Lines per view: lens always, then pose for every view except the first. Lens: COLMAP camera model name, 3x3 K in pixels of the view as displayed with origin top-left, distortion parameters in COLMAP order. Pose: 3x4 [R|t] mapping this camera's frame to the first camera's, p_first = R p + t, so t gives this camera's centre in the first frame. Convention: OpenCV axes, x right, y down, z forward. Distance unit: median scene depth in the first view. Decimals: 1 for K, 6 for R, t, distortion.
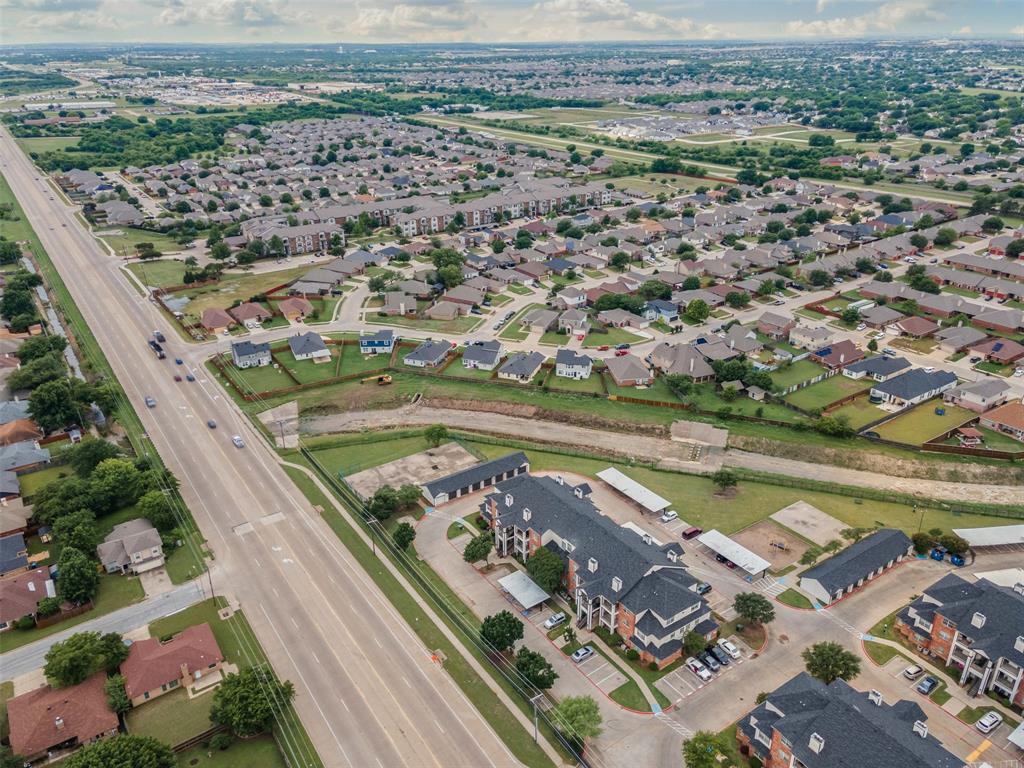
lens RADIAL K [[774.5, 0, 518.0], [0, 774.5, 383.2], [0, 0, 1]] dist [0.027523, 0.026964]
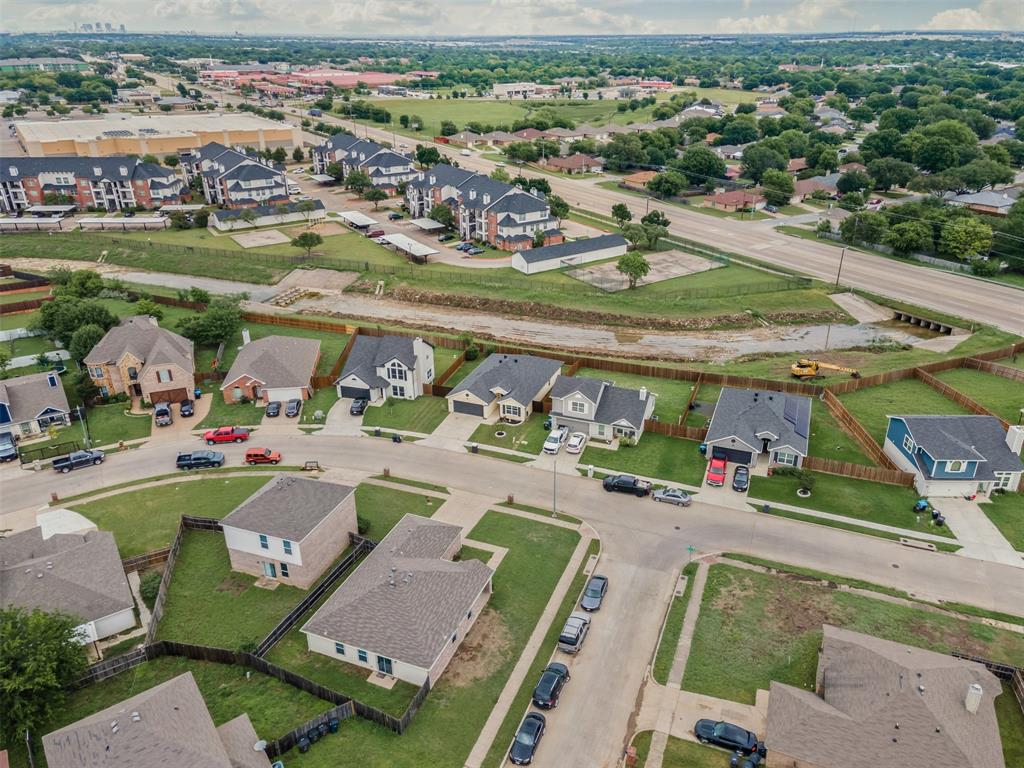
lens RADIAL K [[774.5, 0, 518.0], [0, 774.5, 383.2], [0, 0, 1]] dist [0.027523, 0.026964]
pose [[-0.999611, 0.002202, 0.027806, -0.011506], [0.022201, 0.666338, 0.745319, -0.283719], [-0.016887, 0.745647, -0.666128, 1.063893]]
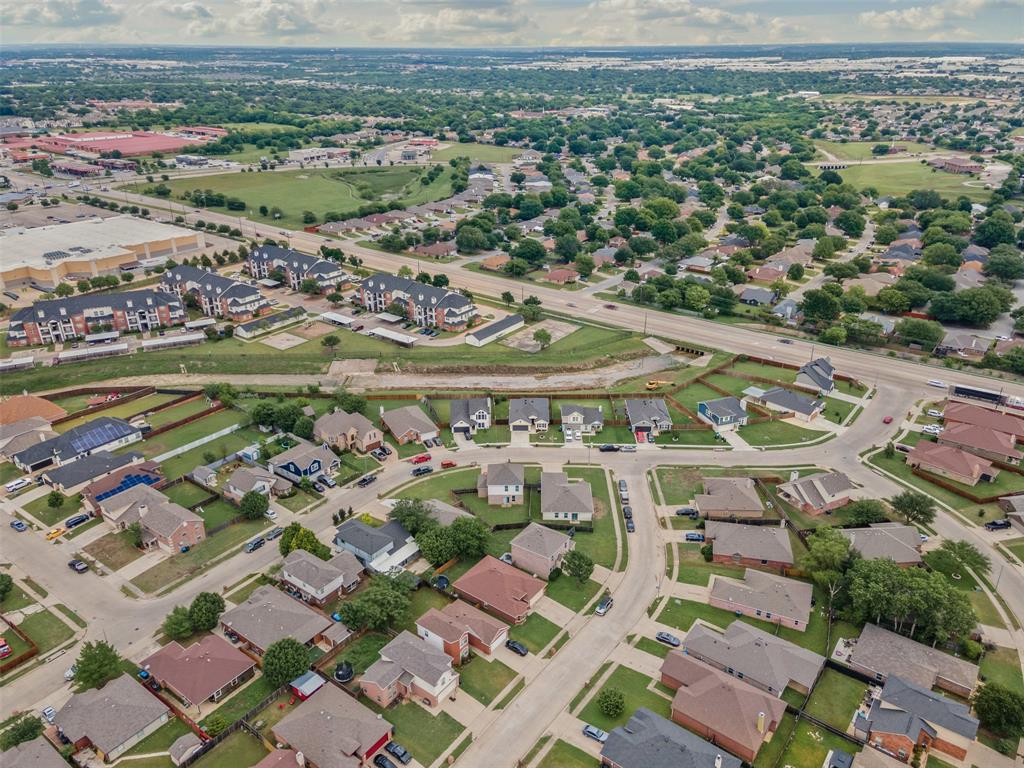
lens RADIAL K [[774.5, 0, 518.0], [0, 774.5, 383.2], [0, 0, 1]] dist [0.027523, 0.026964]
pose [[-0.947366, 0.143390, -0.286245, 0.219807], [-0.116168, 0.679196, 0.724706, -0.568397], [0.298332, 0.719814, -0.626790, 1.263147]]
